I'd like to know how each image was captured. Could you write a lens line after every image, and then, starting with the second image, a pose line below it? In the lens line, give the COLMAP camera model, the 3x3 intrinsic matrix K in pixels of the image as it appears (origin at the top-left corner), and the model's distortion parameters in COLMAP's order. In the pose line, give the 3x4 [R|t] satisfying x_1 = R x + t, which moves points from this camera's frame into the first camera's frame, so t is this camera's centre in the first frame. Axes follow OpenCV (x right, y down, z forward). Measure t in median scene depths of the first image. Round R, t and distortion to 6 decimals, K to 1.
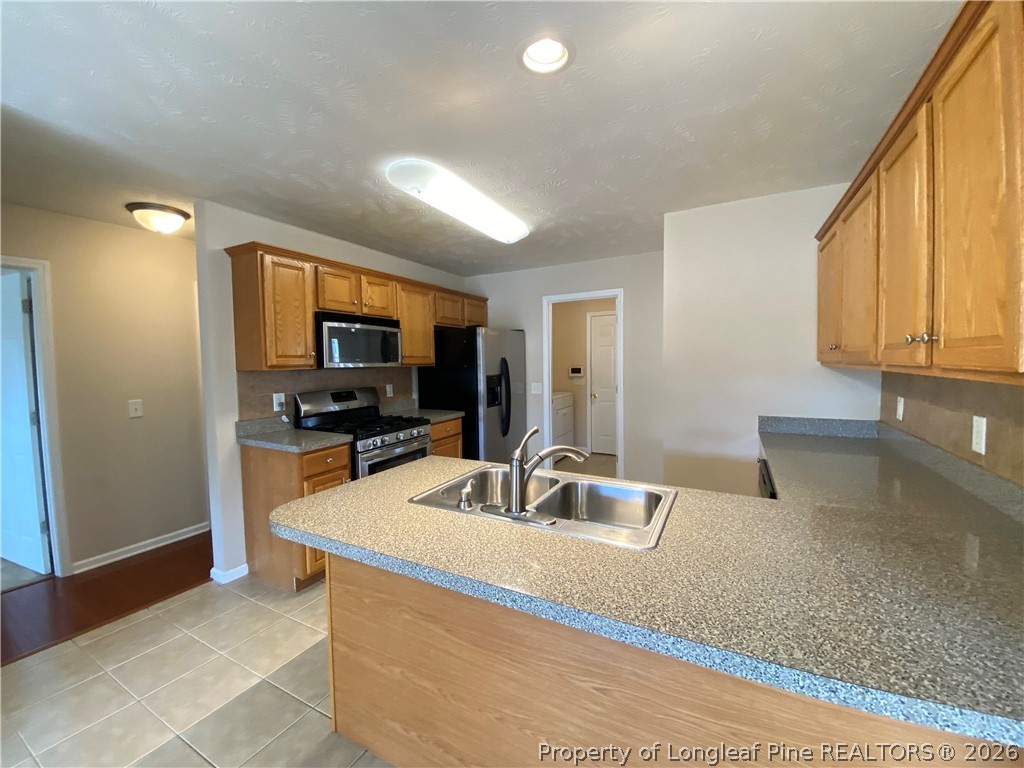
lens RADIAL K [[411.0, 0, 512.0], [0, 411.0, 384.0], [0, 0, 1]] dist [0.020809, -0.020749]
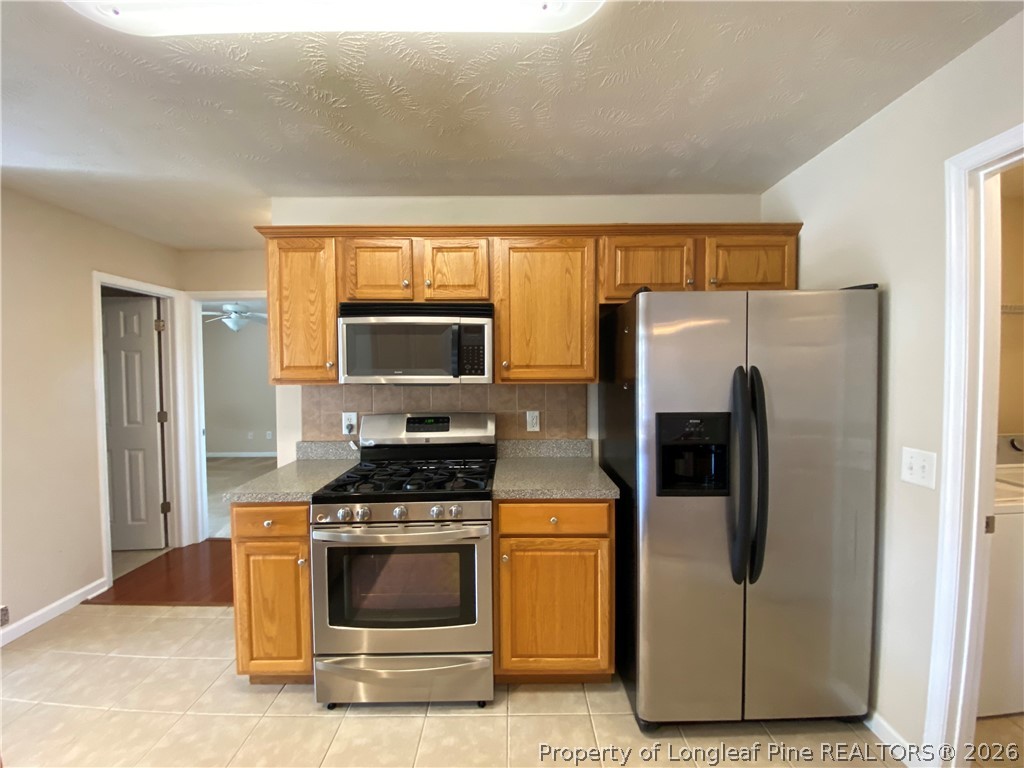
lens RADIAL K [[411.0, 0, 512.0], [0, 411.0, 384.0], [0, 0, 1]] dist [0.020809, -0.020749]
pose [[0.473352, 0.045439, -0.879701, 0.262076], [-0.049673, 0.998456, 0.024845, -0.062589], [0.879472, 0.031937, 0.474879, 0.817203]]
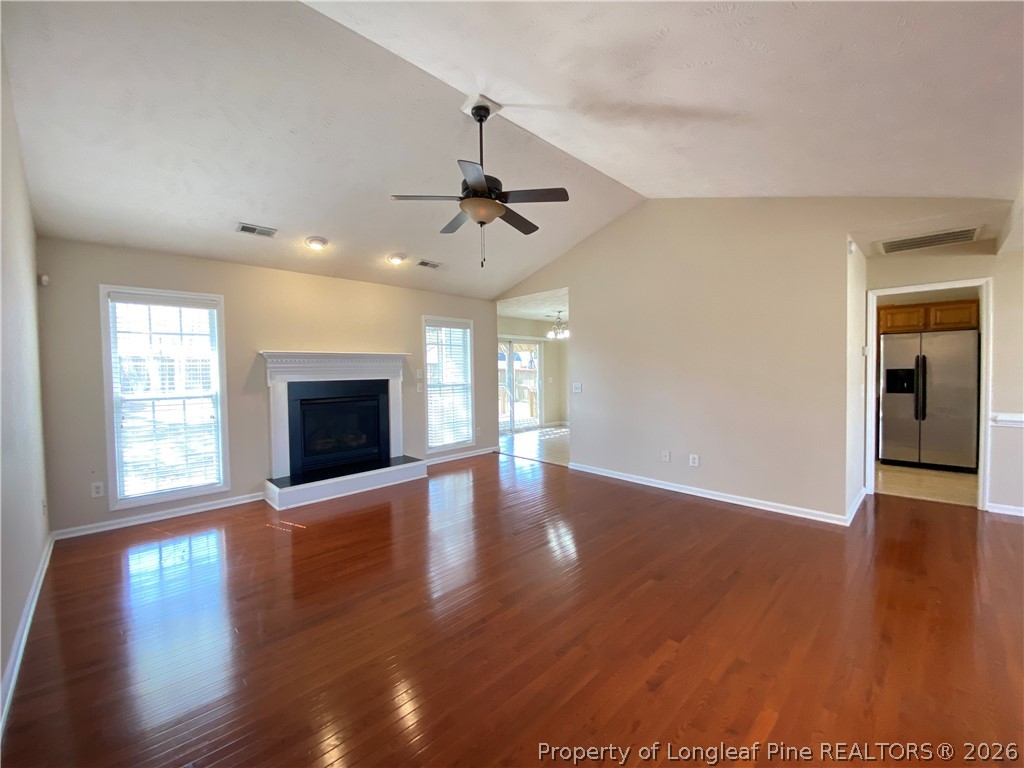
lens RADIAL K [[411.0, 0, 512.0], [0, 411.0, 384.0], [0, 0, 1]] dist [0.020809, -0.020749]
pose [[-0.295983, 0.053212, -0.953710, 1.948392], [-0.031143, 0.997379, 0.065314, -0.027036], [0.954685, 0.049033, -0.293550, 0.245047]]
